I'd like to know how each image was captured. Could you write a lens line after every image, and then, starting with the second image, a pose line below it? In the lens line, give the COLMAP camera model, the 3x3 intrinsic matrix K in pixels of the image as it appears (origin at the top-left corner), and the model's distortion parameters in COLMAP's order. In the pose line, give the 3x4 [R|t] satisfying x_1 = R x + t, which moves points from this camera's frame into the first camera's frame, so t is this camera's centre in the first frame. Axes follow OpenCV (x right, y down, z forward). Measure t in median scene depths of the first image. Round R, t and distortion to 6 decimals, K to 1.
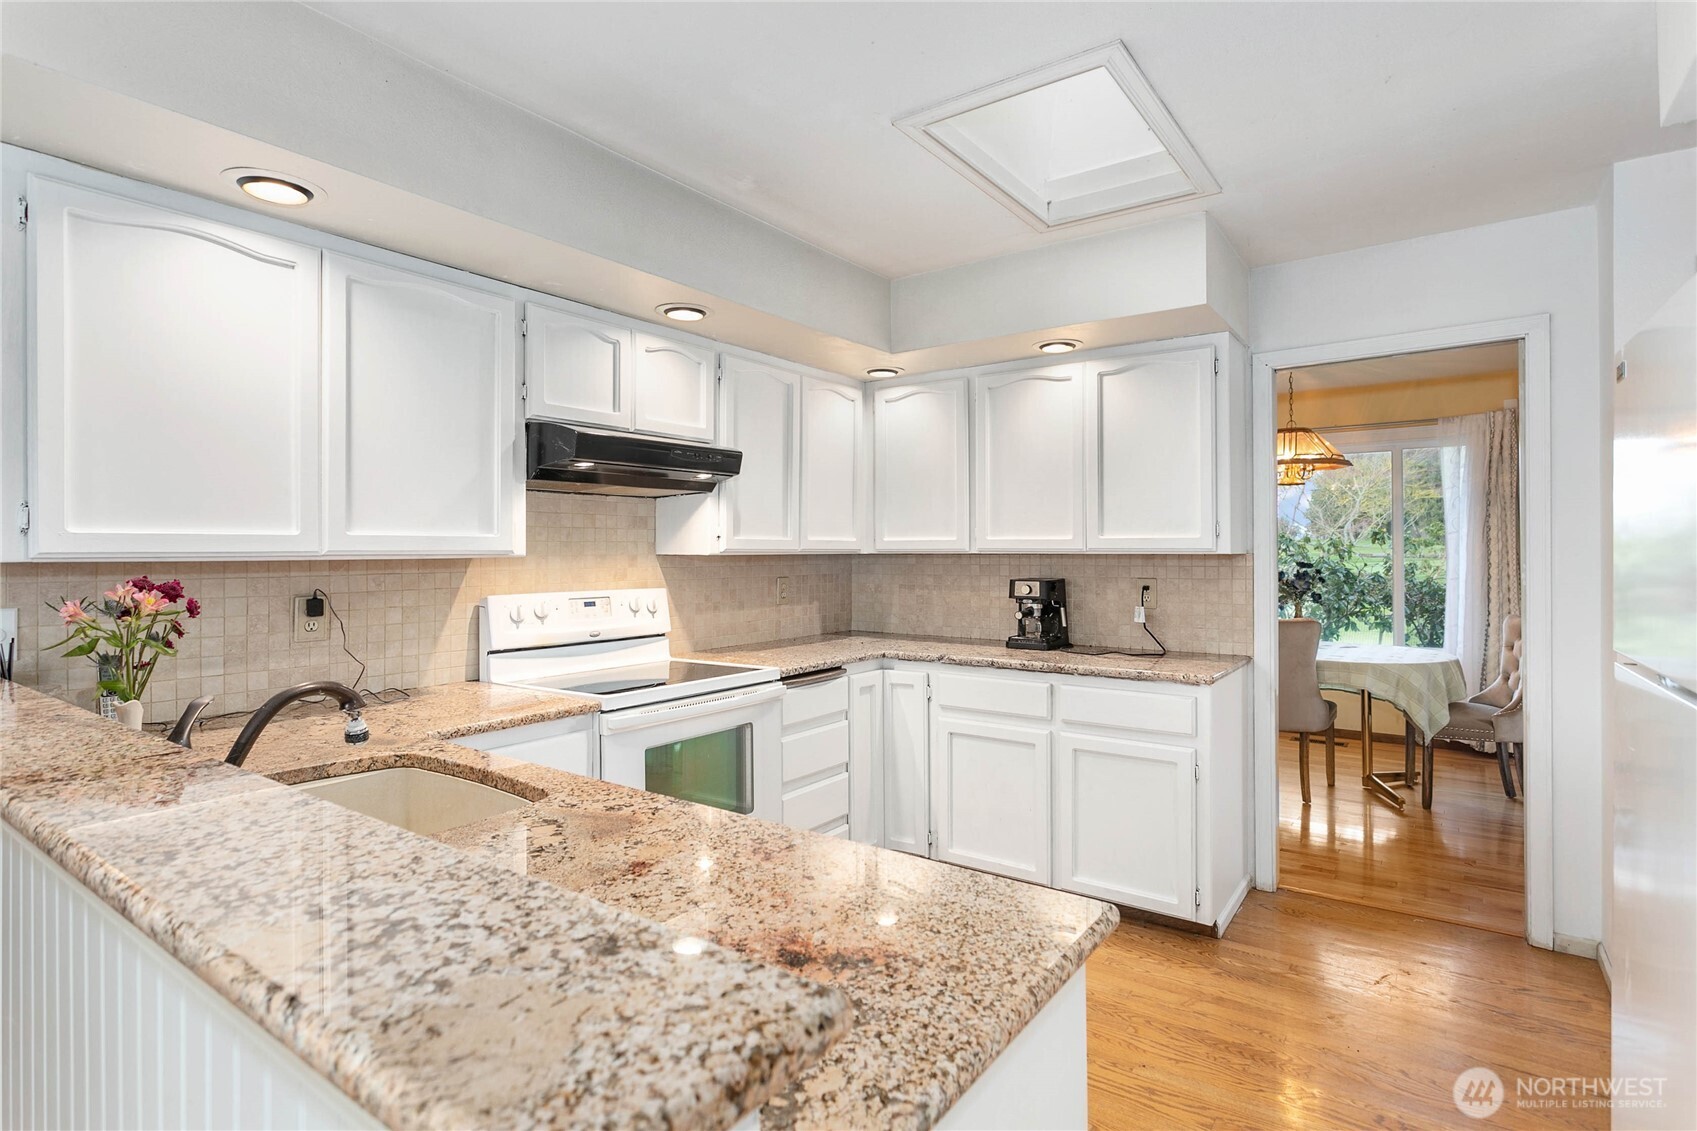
lens RADIAL K [[862.1, 0, 842.8], [0, 862.1, 552.3], [0, 0, 1]] dist [0.000247, 0.000021]
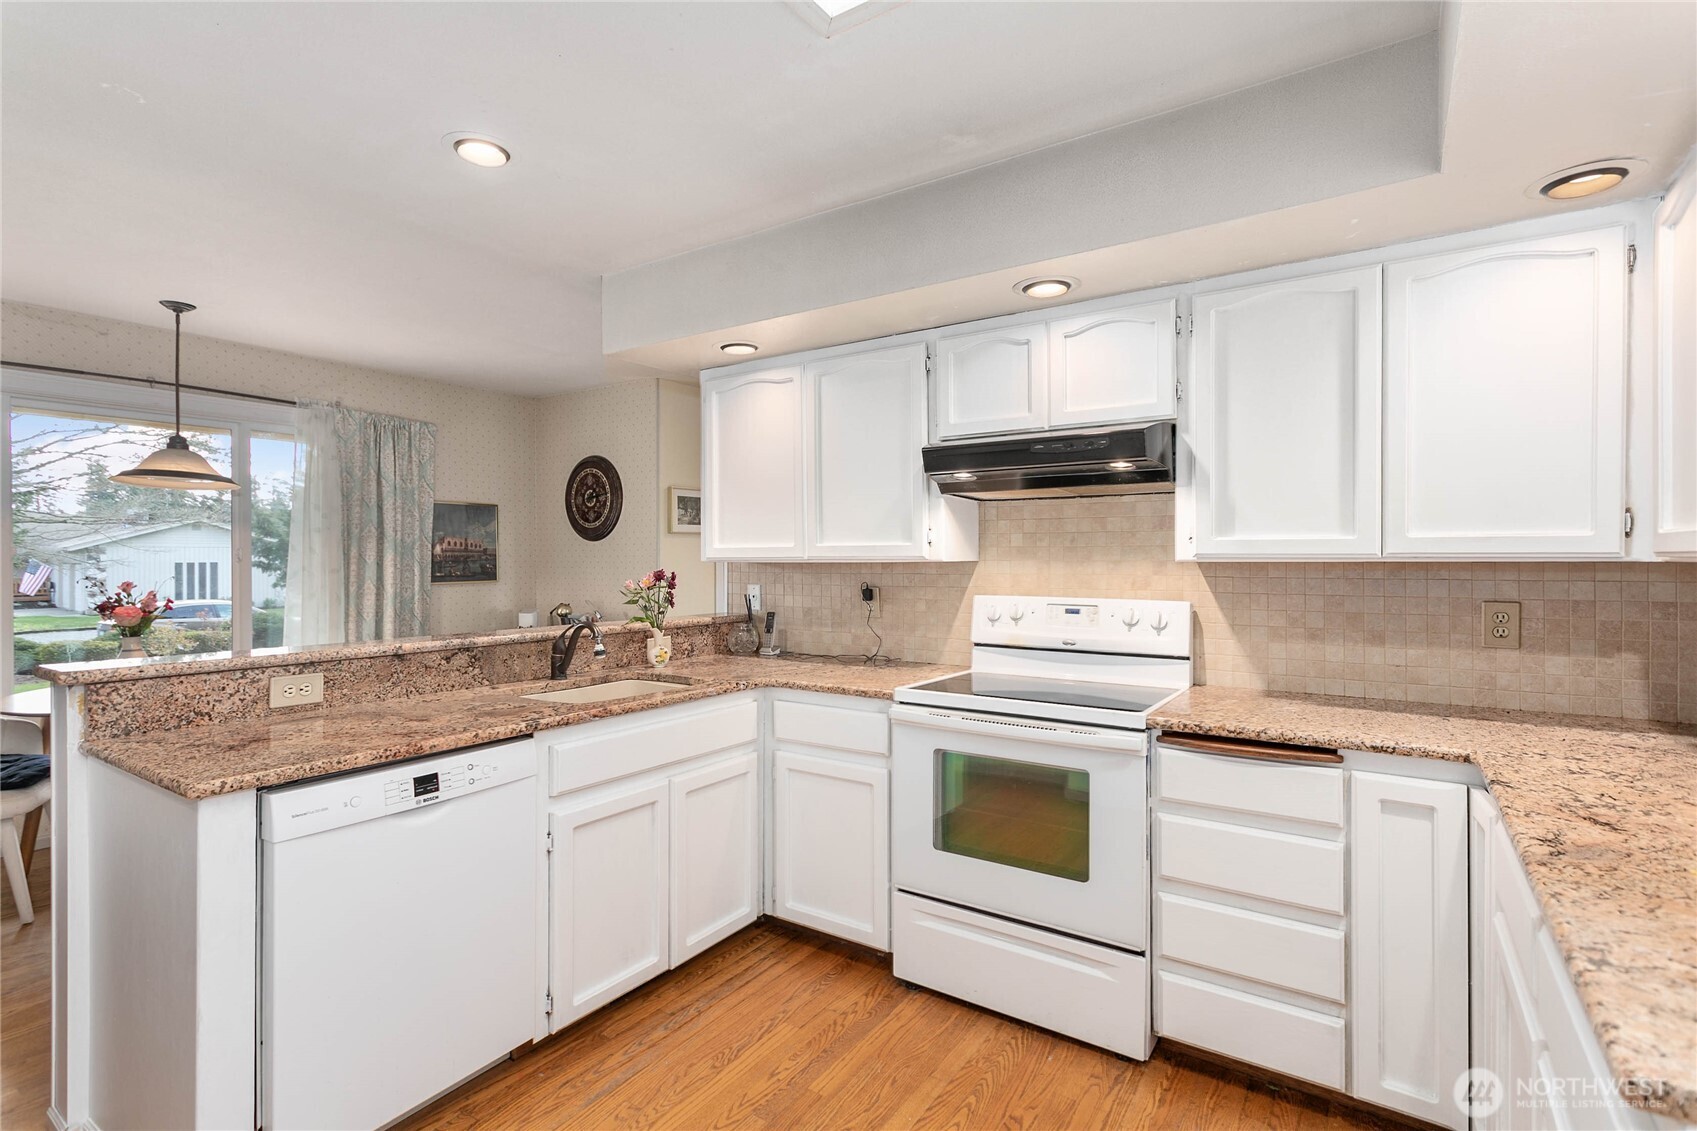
lens RADIAL K [[804.4, 0, 844.1], [0, 804.4, 563.2], [0, 0, 1]] dist [0.004891, 0.000288]
pose [[0.039471, 0.010199, -0.999169, 0.596241], [0.002054, 0.999945, 0.010288, -0.003584], [0.999219, -0.002458, 0.039448, 0.708745]]
